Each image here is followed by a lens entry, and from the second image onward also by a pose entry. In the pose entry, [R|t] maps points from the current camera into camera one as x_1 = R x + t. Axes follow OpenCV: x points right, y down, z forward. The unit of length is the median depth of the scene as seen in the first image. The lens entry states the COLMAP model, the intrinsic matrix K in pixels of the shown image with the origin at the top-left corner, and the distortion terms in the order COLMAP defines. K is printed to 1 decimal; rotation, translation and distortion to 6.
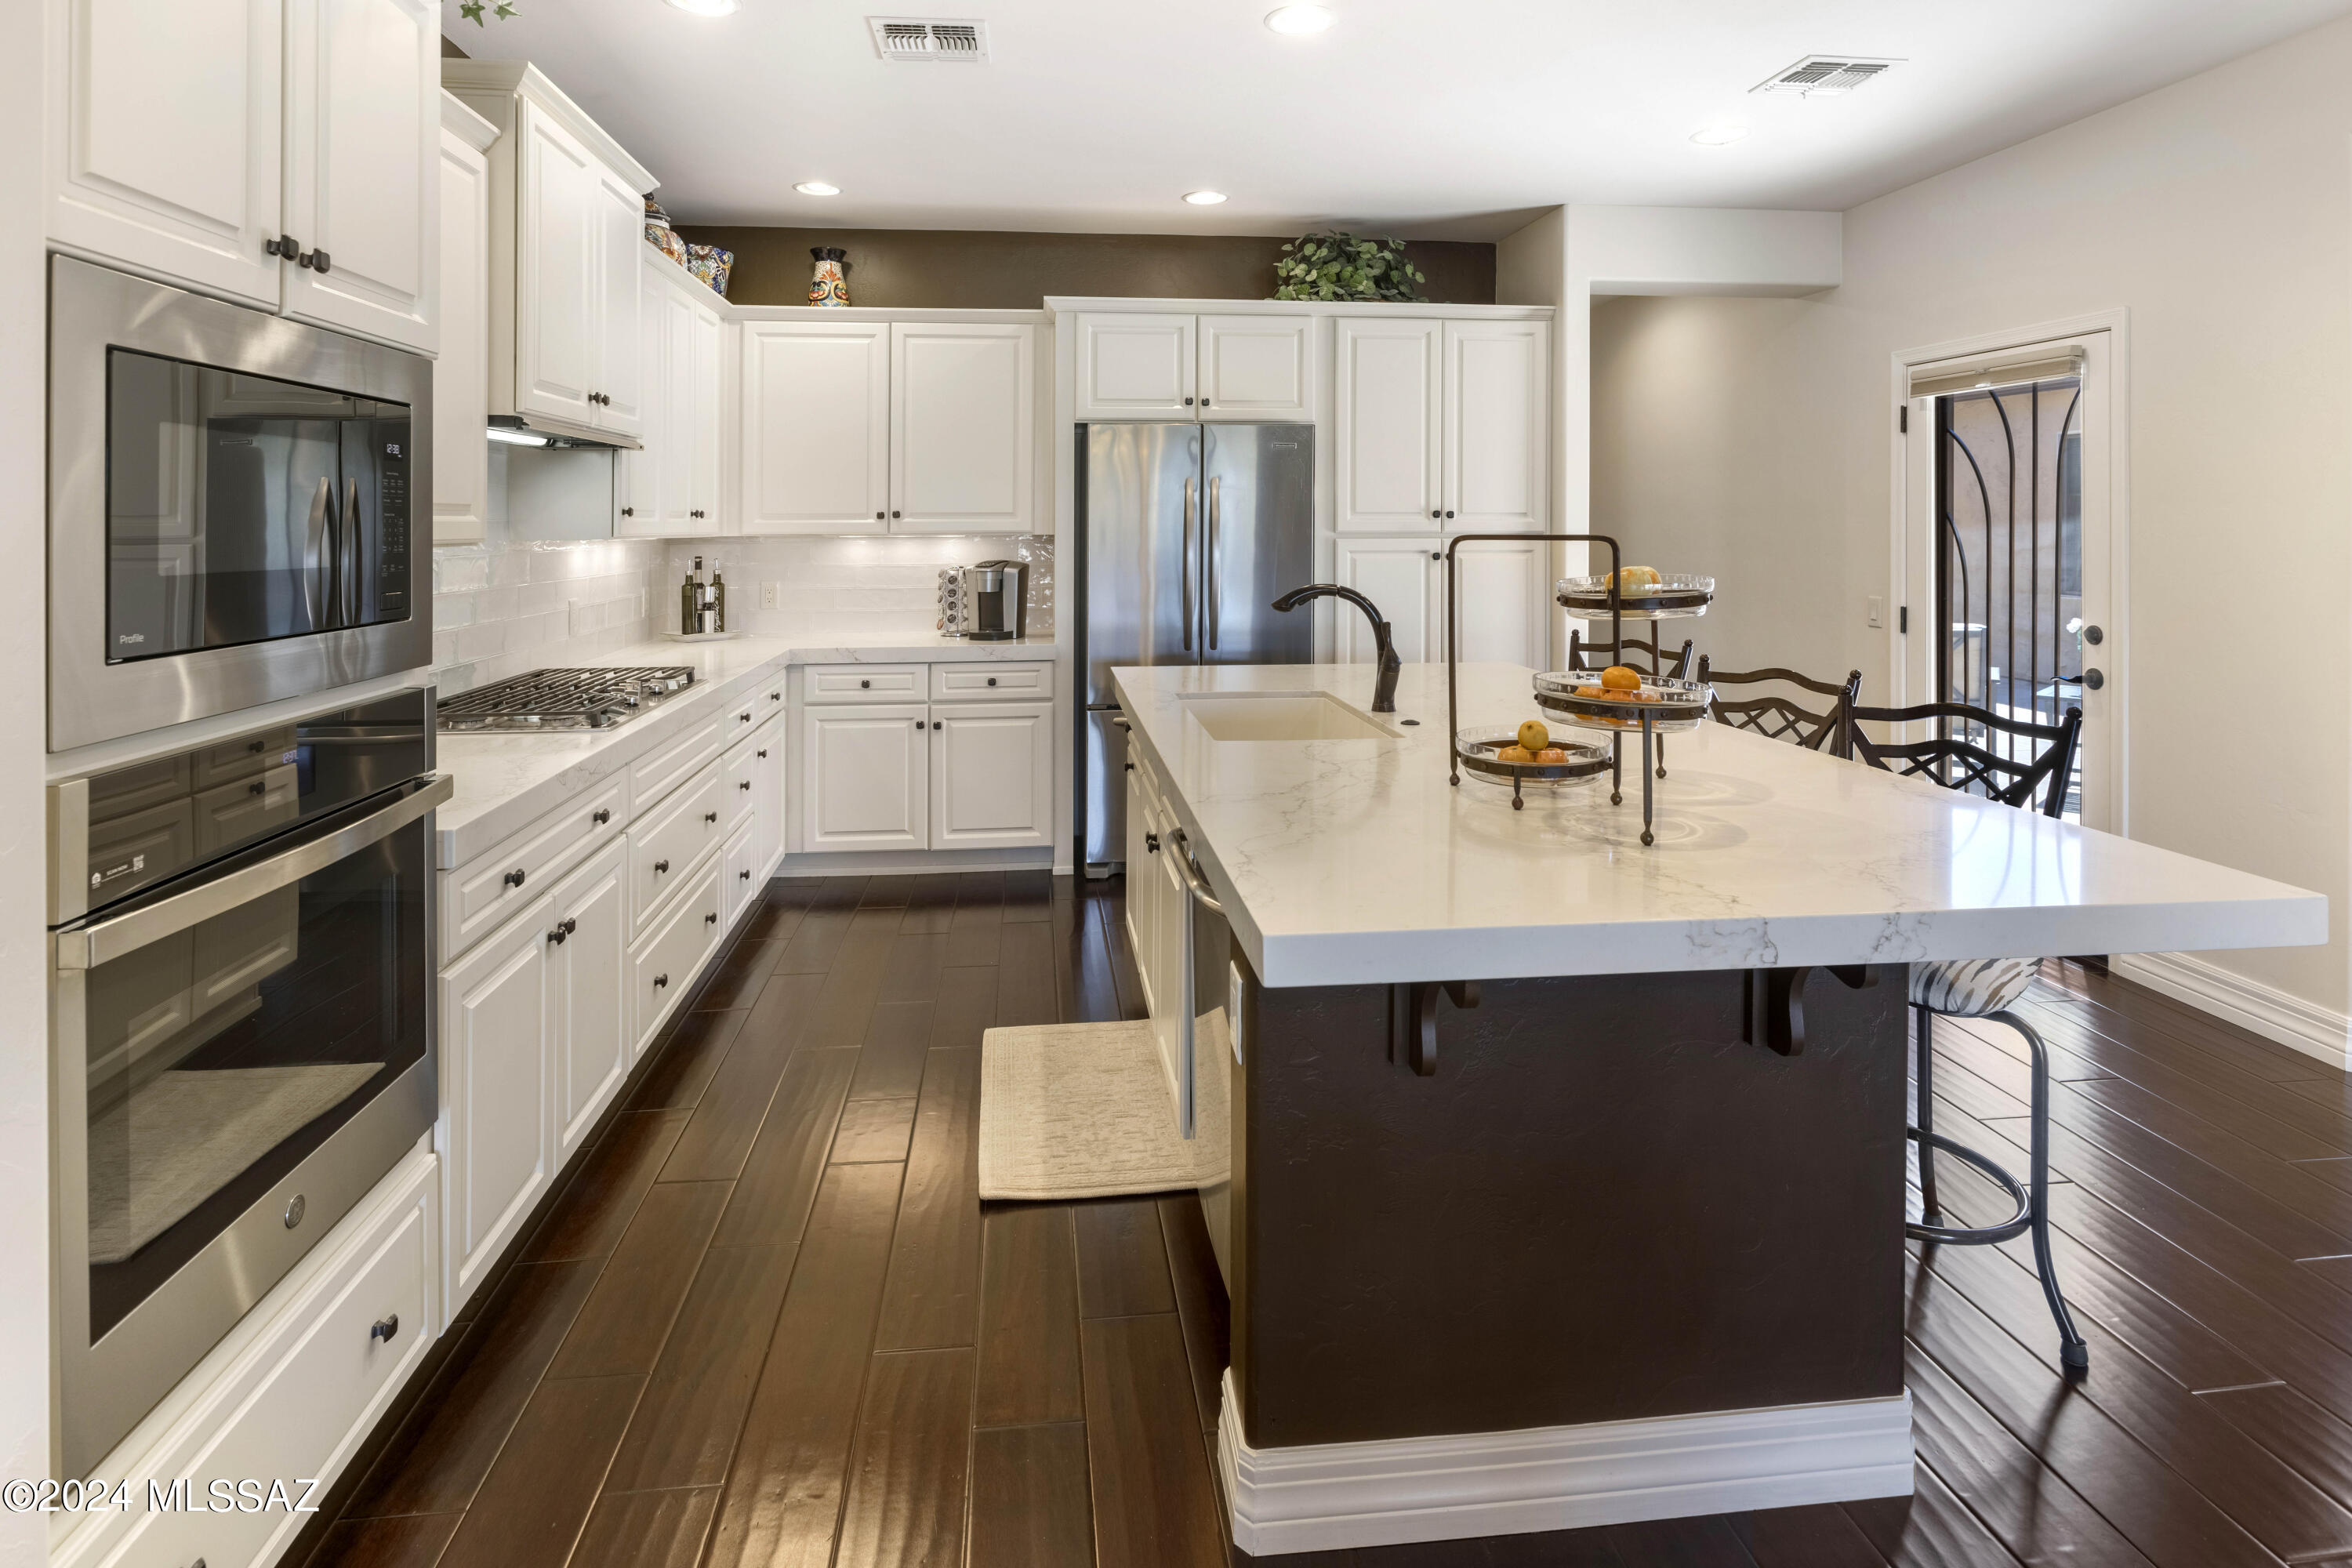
lens RADIAL K [[1231.7, 0, 1201.0], [0, 1231.7, 656.1], [0, 0, 1]] dist [0.001457, 0.000218]
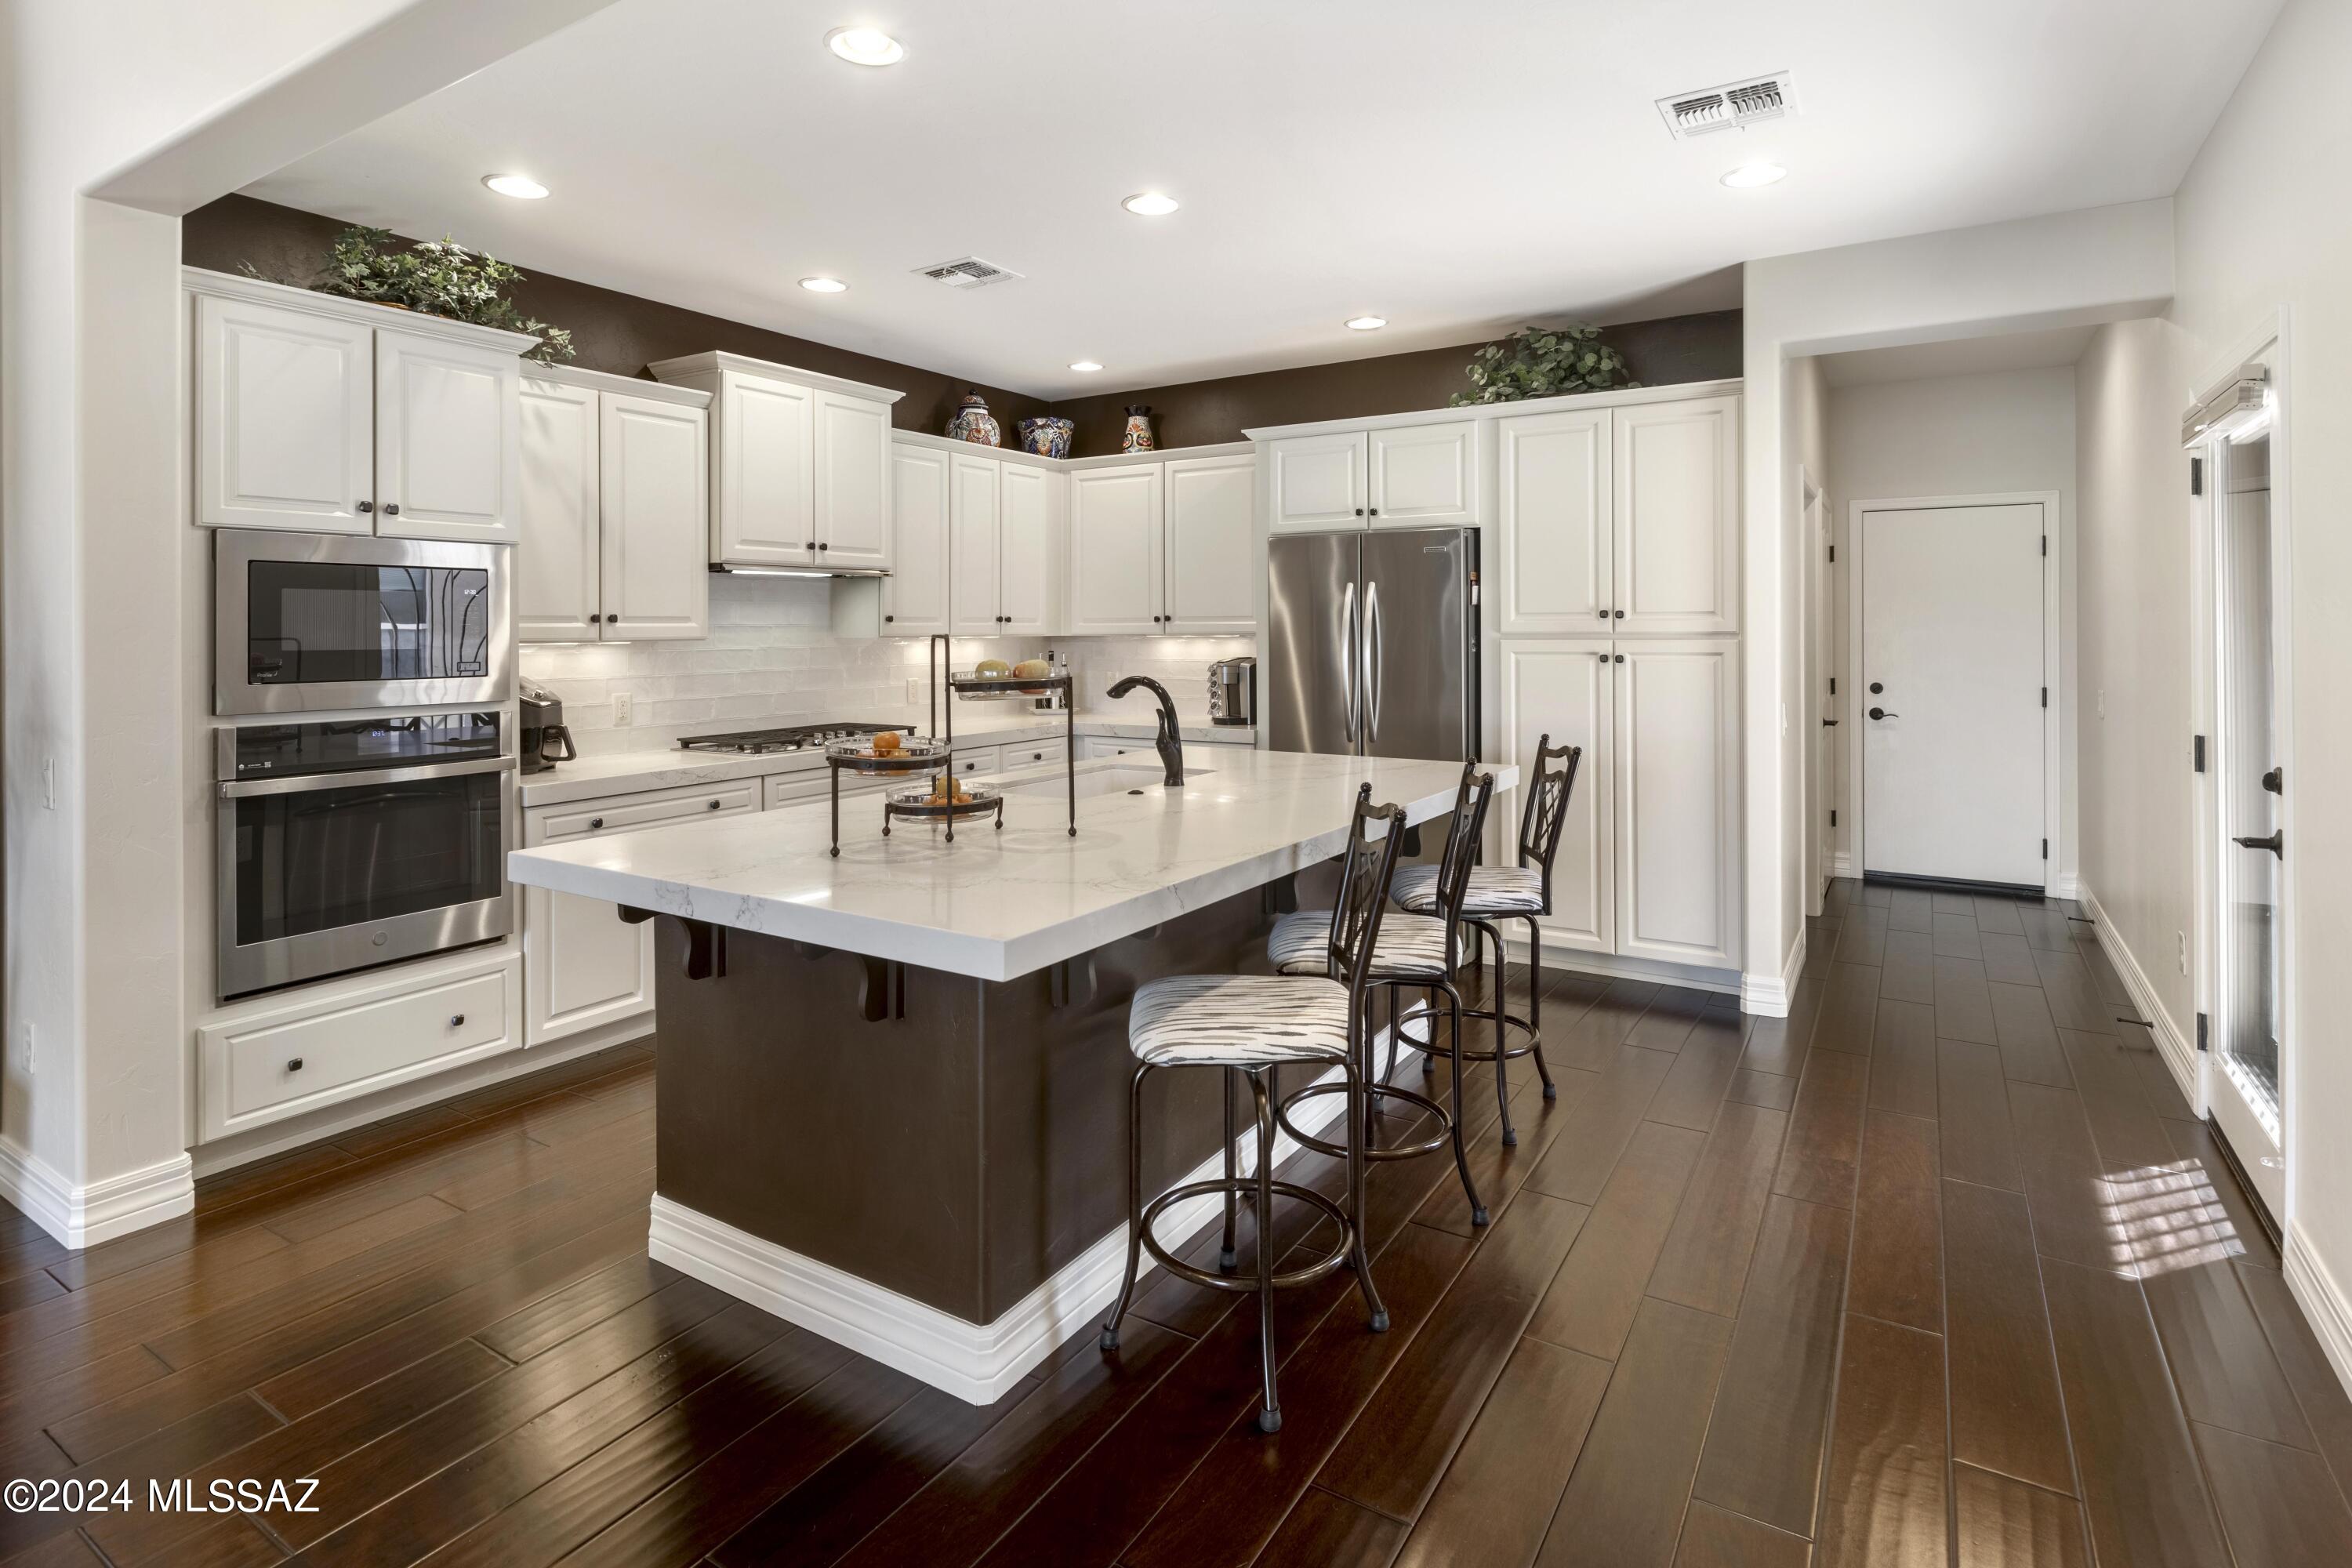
lens RADIAL K [[1231.7, 0, 1179.5], [0, 1231.7, 784.1], [0, 0, 1]] dist [0.001457, 0.000218]
pose [[0.776535, 0.076497, -0.625413, 0.548404], [-0.062155, 0.997061, 0.044782, -0.006156], [0.627001, 0.004098, 0.779008, 0.052296]]
